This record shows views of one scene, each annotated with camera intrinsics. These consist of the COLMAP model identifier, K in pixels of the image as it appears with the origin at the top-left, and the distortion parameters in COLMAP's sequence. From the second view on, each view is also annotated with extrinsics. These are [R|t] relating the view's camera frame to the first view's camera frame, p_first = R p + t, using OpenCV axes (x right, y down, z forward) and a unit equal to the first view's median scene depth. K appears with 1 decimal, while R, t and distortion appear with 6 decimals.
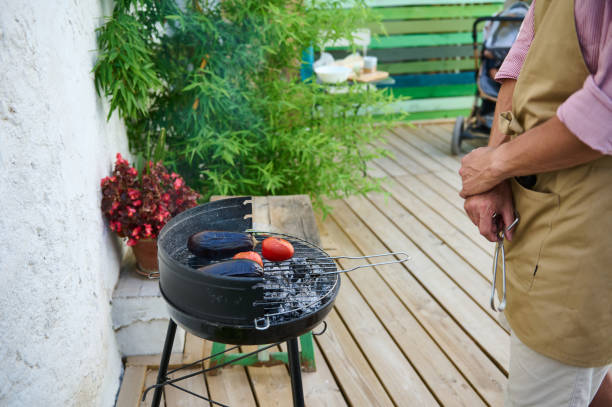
lens RADIAL K [[579.4, 0, 306.0], [0, 579.4, 203.5], [0, 0, 1]] dist [0.017675, 0.012295]
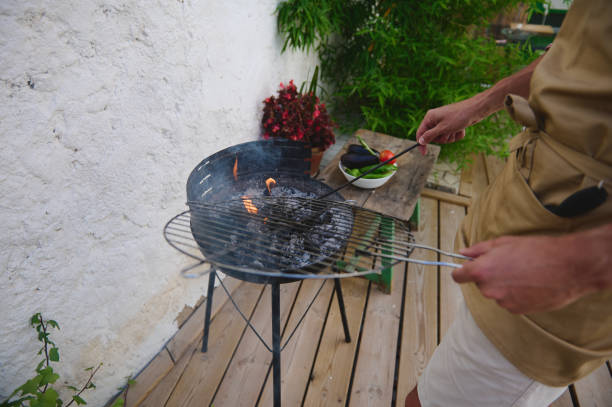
lens RADIAL K [[405.5, 0, 306.0], [0, 405.5, 203.5], [0, 0, 1]] dist [-0.005174, -0.000493]
pose [[0.849784, 0.300759, -0.432909, 0.174769], [-0.205078, 0.945186, 0.254099, -0.064722], [0.485602, -0.127150, 0.864883, 0.220685]]
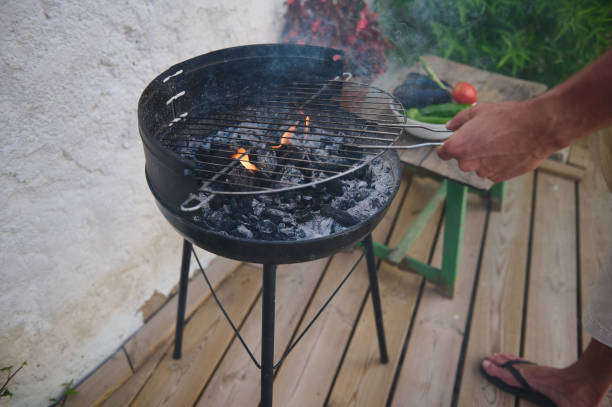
lens RADIAL K [[538.1, 0, 306.0], [0, 538.1, 203.5], [0, 0, 1]] dist [0.003718, 0.002146]
pose [[0.792370, 0.379924, -0.477291, 0.163403], [-0.243001, 0.914211, 0.324296, -0.029102], [0.559553, -0.140980, 0.816716, 0.291166]]
